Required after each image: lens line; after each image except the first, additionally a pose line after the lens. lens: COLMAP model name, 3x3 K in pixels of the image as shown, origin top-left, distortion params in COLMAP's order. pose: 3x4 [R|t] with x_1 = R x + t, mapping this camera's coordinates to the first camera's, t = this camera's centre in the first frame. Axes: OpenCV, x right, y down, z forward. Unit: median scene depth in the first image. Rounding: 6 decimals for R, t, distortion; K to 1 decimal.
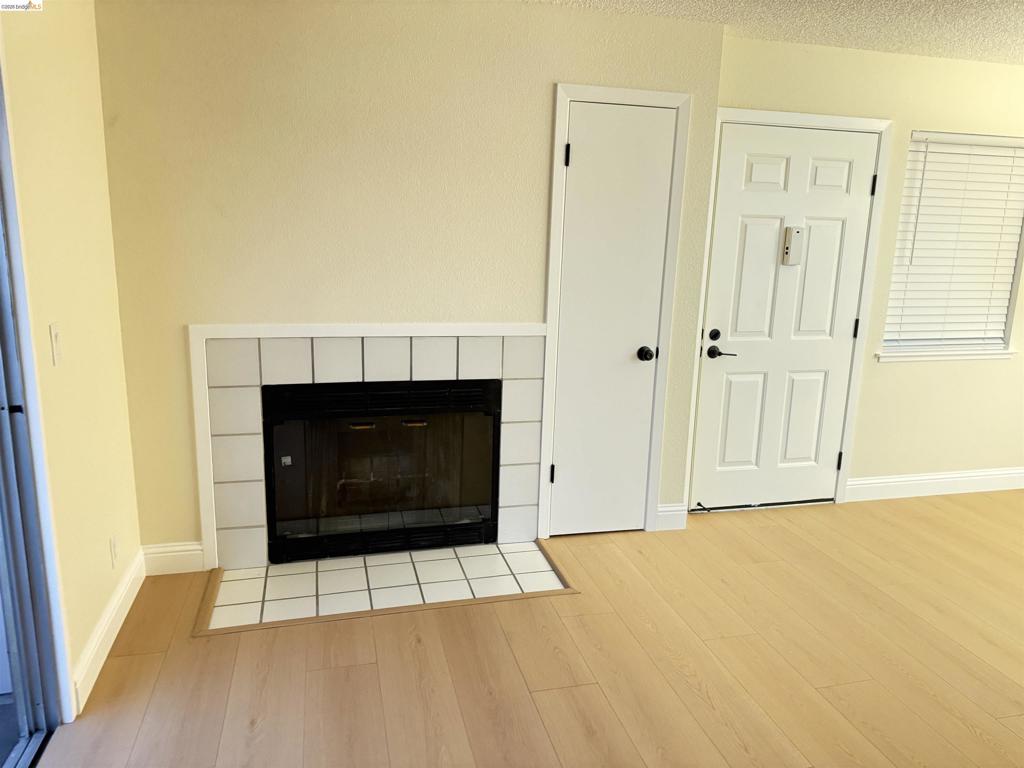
lens RADIAL K [[725.7, 0, 508.2], [0, 725.7, 380.2], [0, 0, 1]] dist [0.075757, -0.104688]
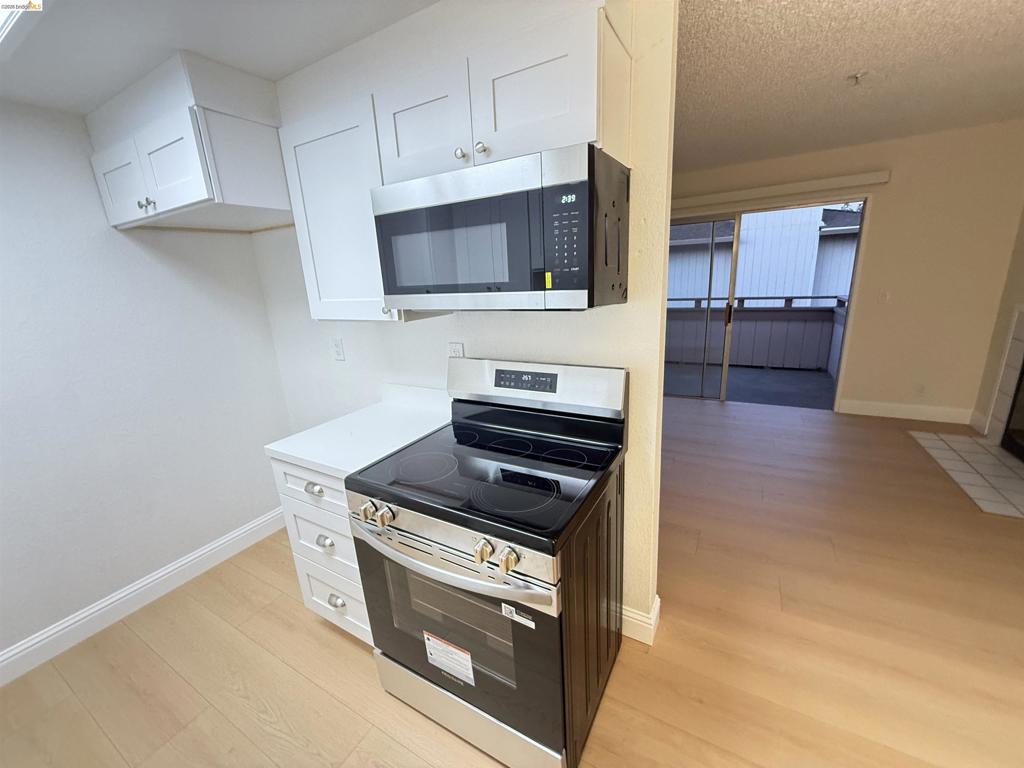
lens RADIAL K [[411.9, 0, 509.0], [0, 411.9, 385.6], [0, 0, 1]] dist [0.002934, 0.000322]
pose [[-0.704299, 0.202394, -0.680441, 1.097260], [-0.106630, 0.917463, 0.383264, -0.132209], [0.701850, 0.342488, -0.624587, 0.699762]]
